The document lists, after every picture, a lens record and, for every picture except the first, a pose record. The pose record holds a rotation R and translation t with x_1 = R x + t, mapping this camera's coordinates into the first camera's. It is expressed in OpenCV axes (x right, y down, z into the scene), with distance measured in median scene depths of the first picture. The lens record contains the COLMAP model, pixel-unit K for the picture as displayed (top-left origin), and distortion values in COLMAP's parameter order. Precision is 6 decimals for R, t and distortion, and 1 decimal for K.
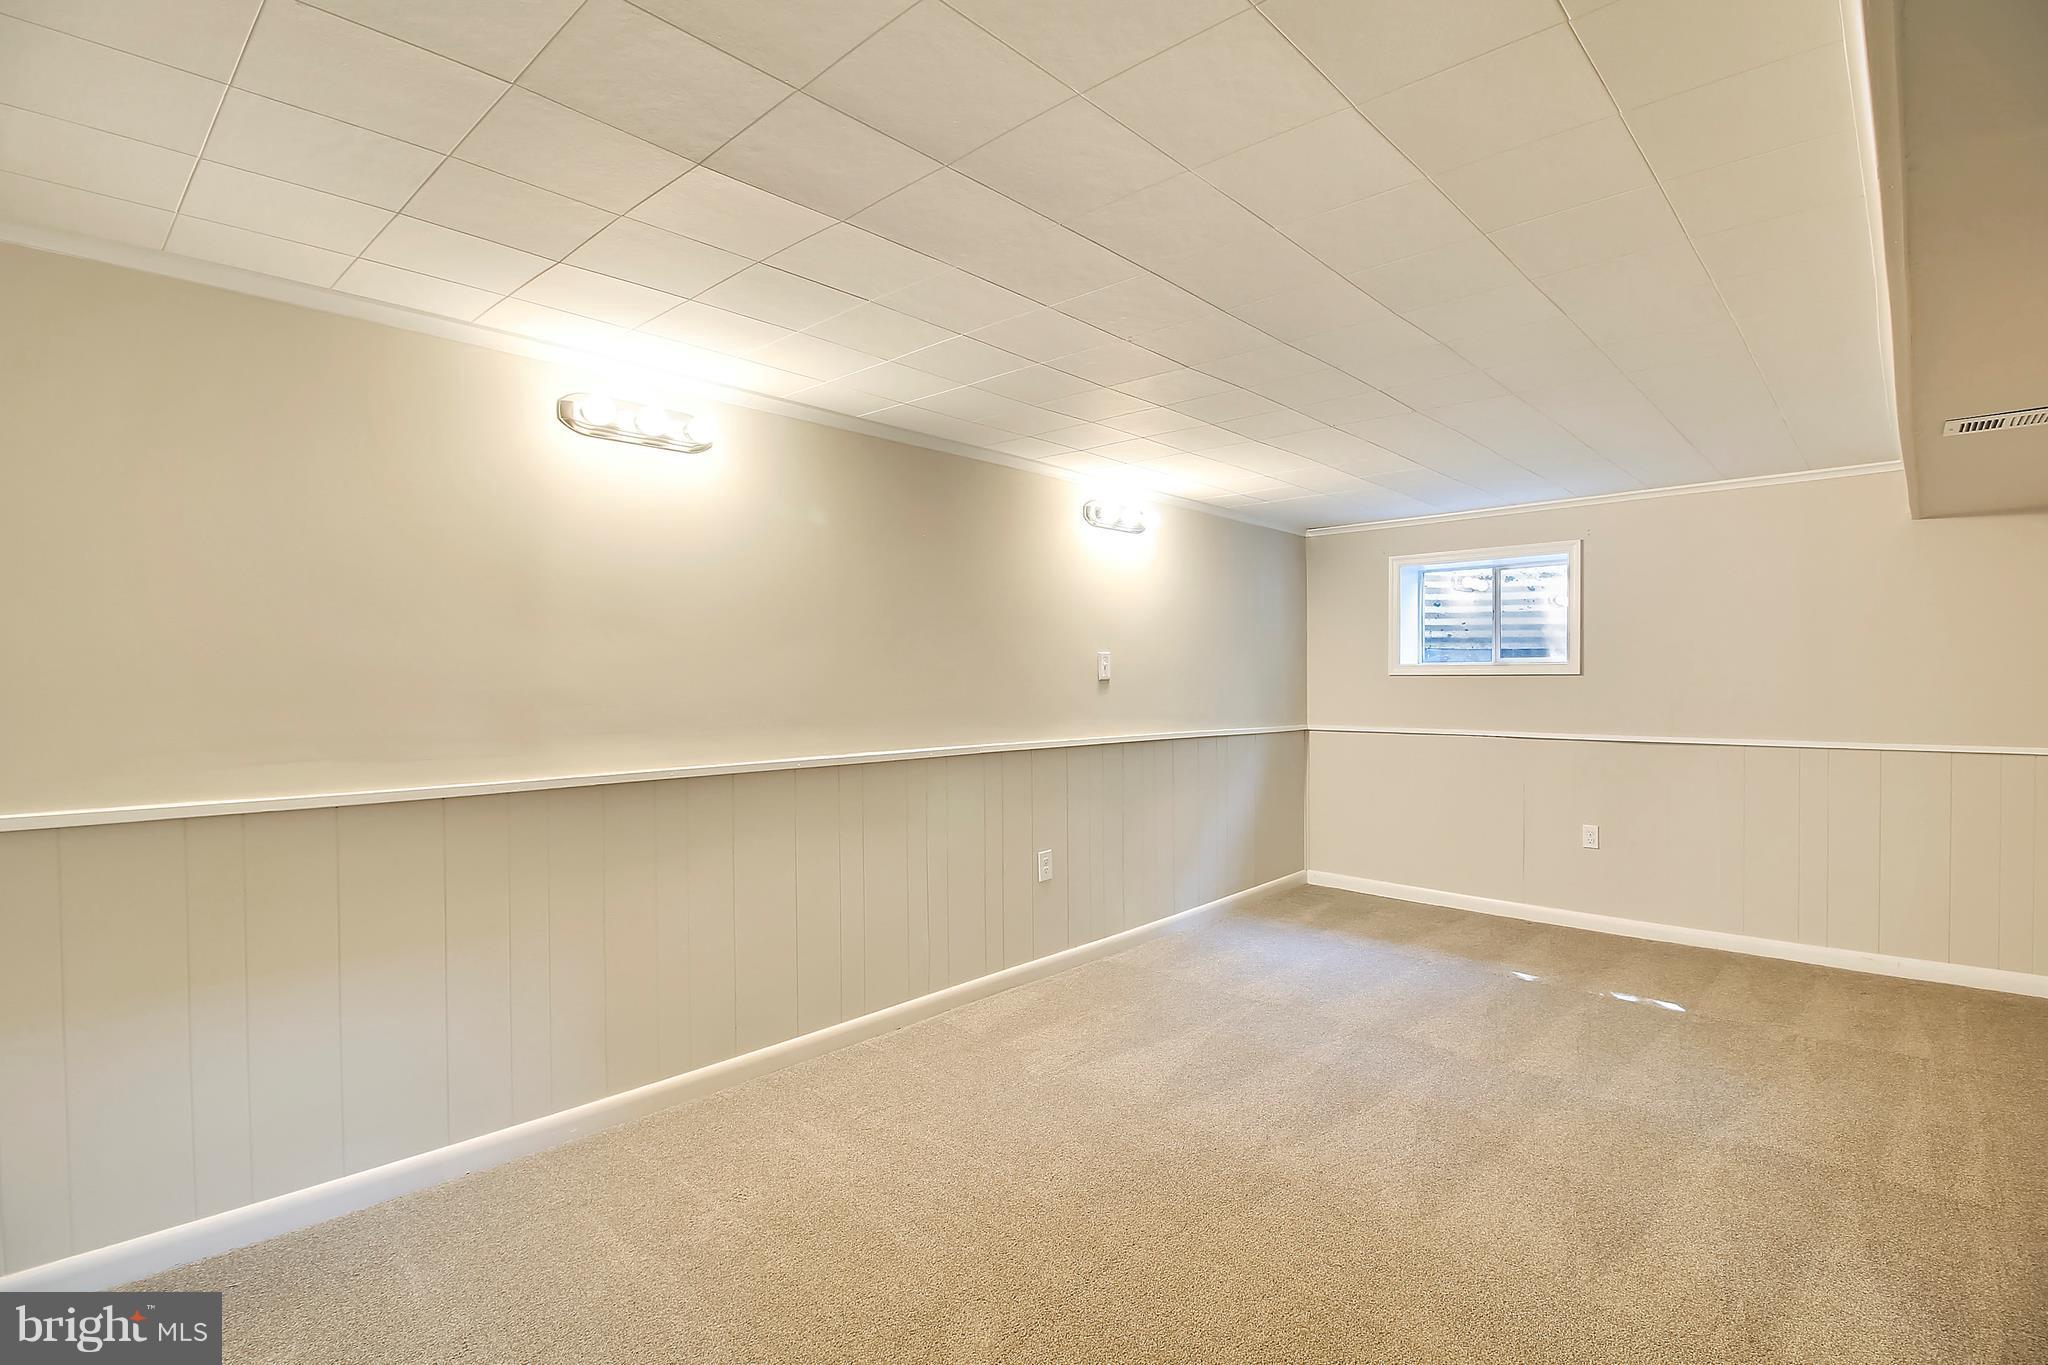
lens RADIAL K [[958.5, 0, 1024.0], [0, 958.5, 682.5], [0, 0, 1]] dist [-0.013153, -0.000175]
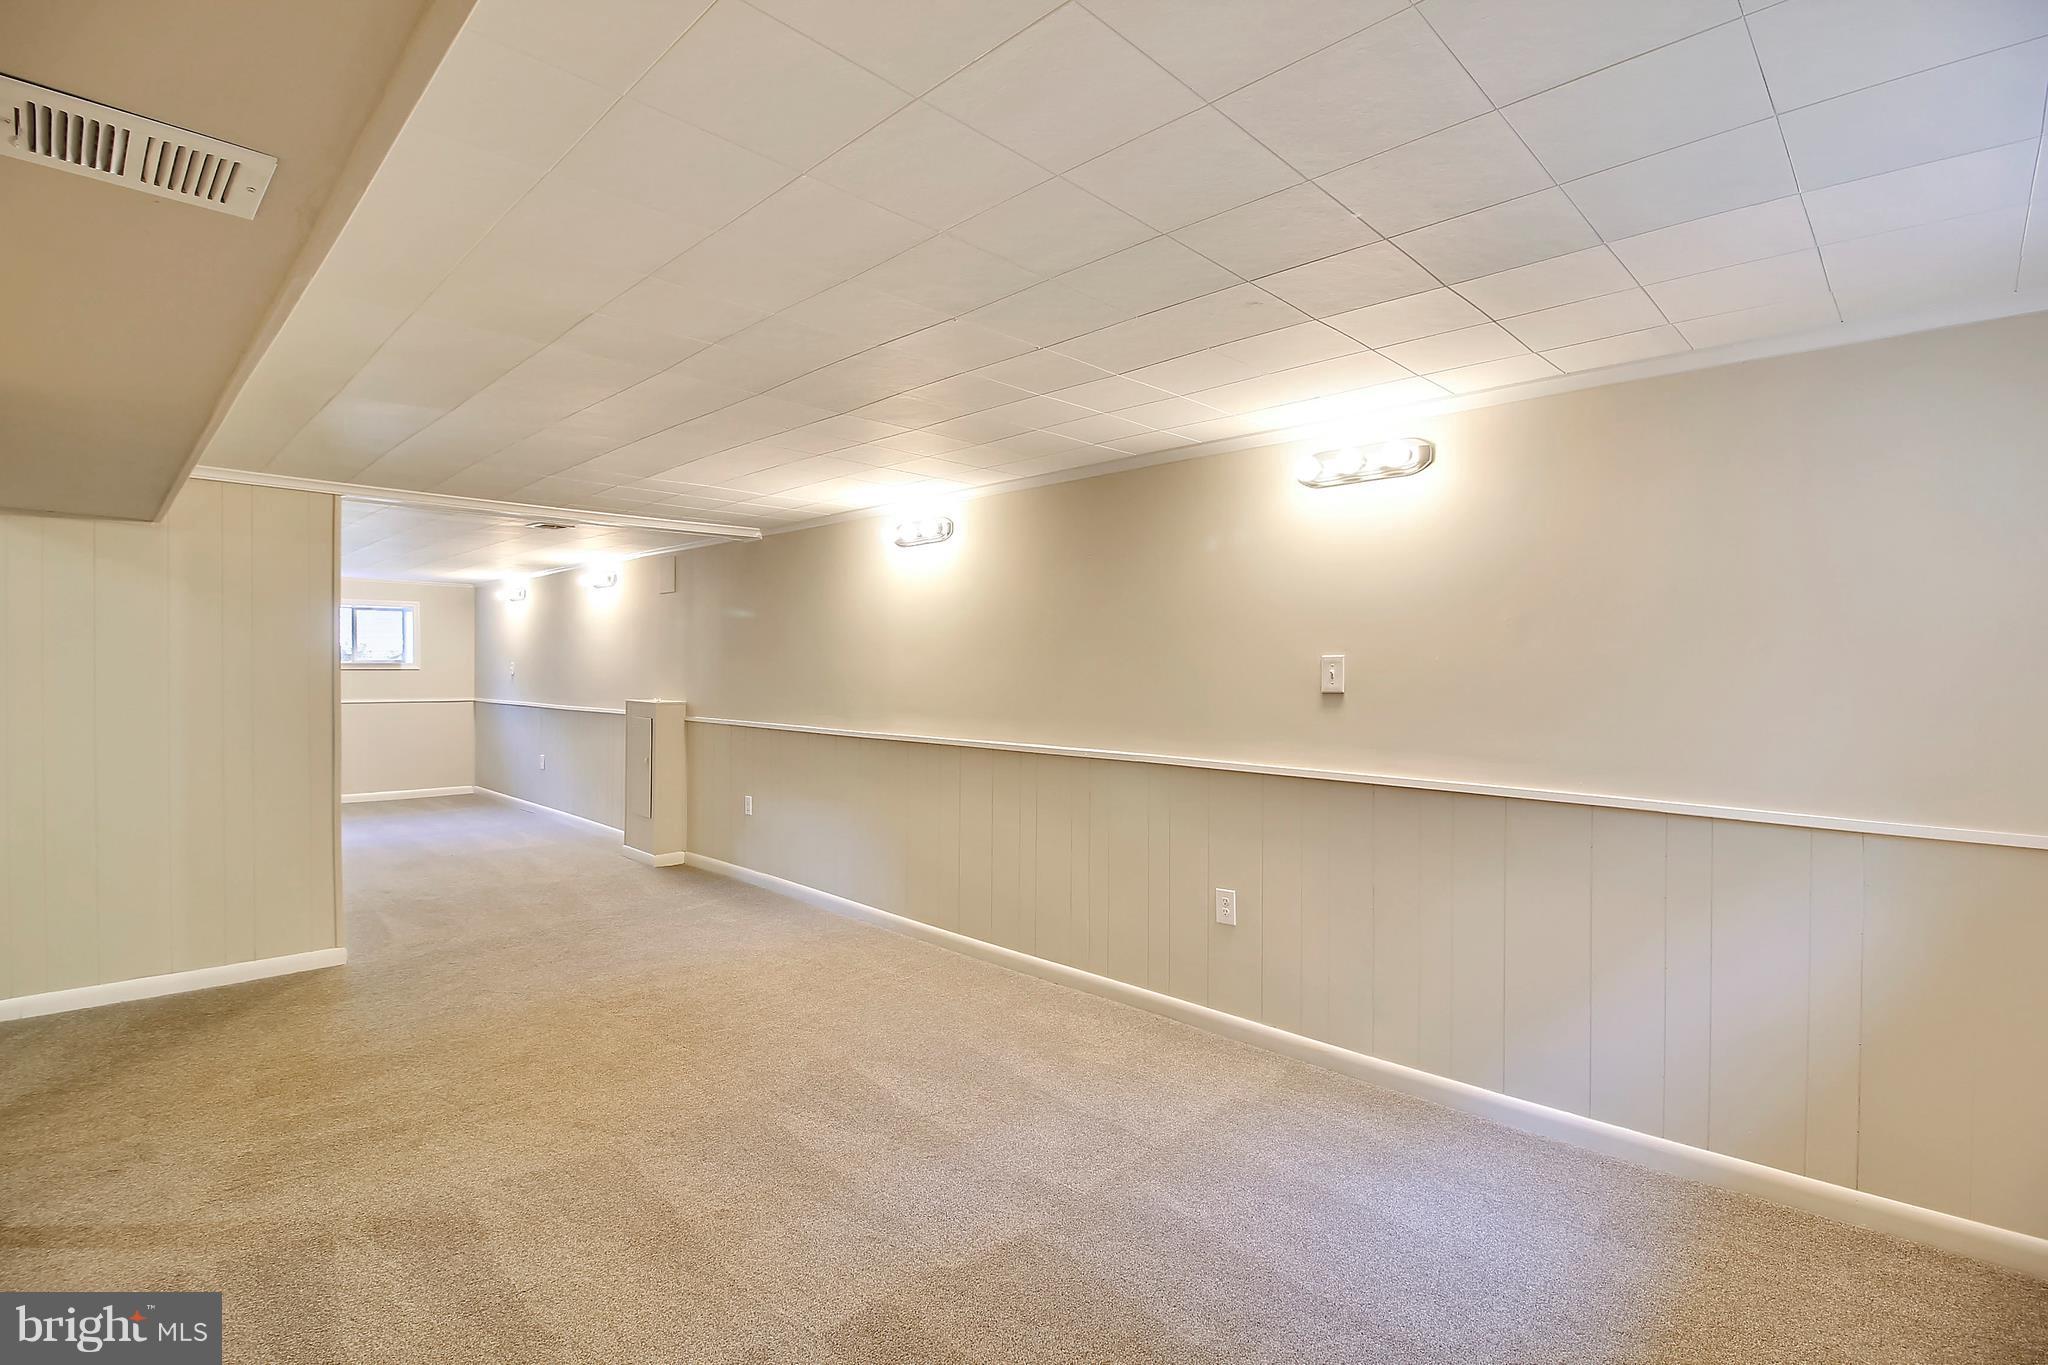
lens RADIAL K [[958.5, 0, 1024.0], [0, 958.5, 682.5], [0, 0, 1]] dist [-0.013153, -0.000175]
pose [[-0.031936, 0.006582, -0.999468, 0.885722], [-0.014073, 0.999876, 0.007034, -0.013886], [0.999391, 0.014290, -0.031839, 0.841292]]
